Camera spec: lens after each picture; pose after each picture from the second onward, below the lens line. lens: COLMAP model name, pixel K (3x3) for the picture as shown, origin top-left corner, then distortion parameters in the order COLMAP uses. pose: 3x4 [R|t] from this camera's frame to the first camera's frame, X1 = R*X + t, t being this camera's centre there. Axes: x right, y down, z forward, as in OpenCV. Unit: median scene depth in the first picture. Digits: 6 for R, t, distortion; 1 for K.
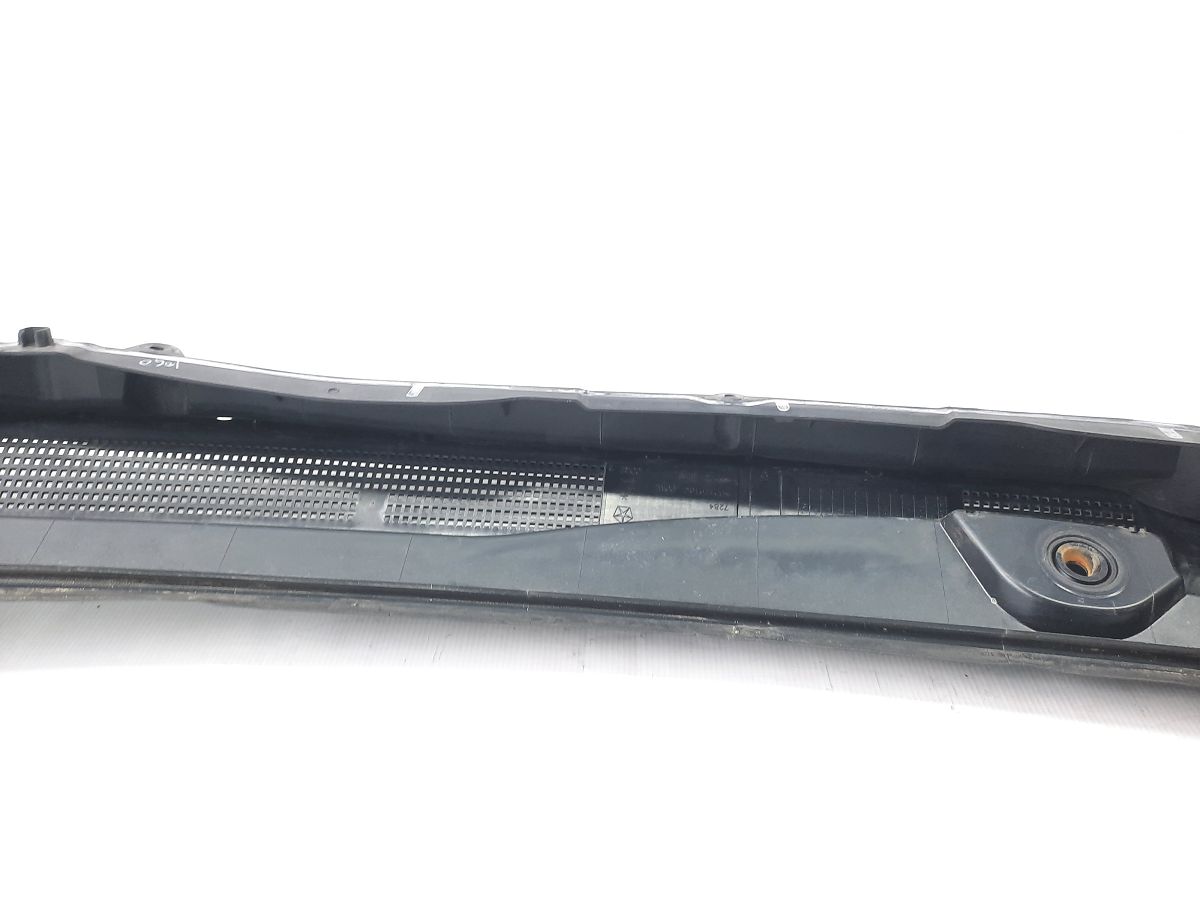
lens RADIAL K [[894.4, 0, 600.0], [0, 894.4, 450.0], [0, 0, 1]] dist [0.058930, -0.084025]
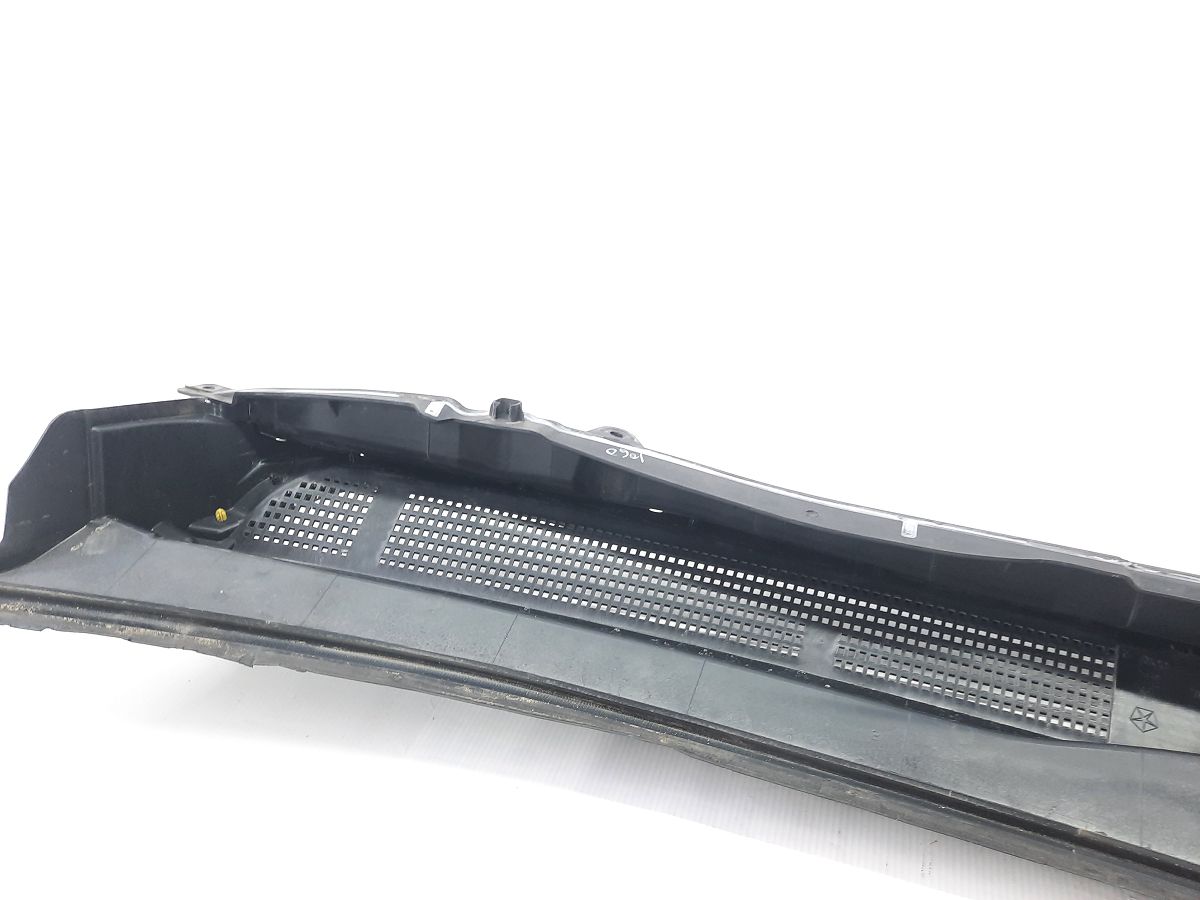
lens RADIAL K [[894.4, 0, 600.0], [0, 894.4, 450.0], [0, 0, 1]] dist [0.058930, -0.084025]
pose [[0.958340, 0.141781, -0.247956, -0.282230], [-0.152185, 0.988080, -0.023205, -0.074502], [0.241711, 0.059973, 0.968493, 0.095832]]
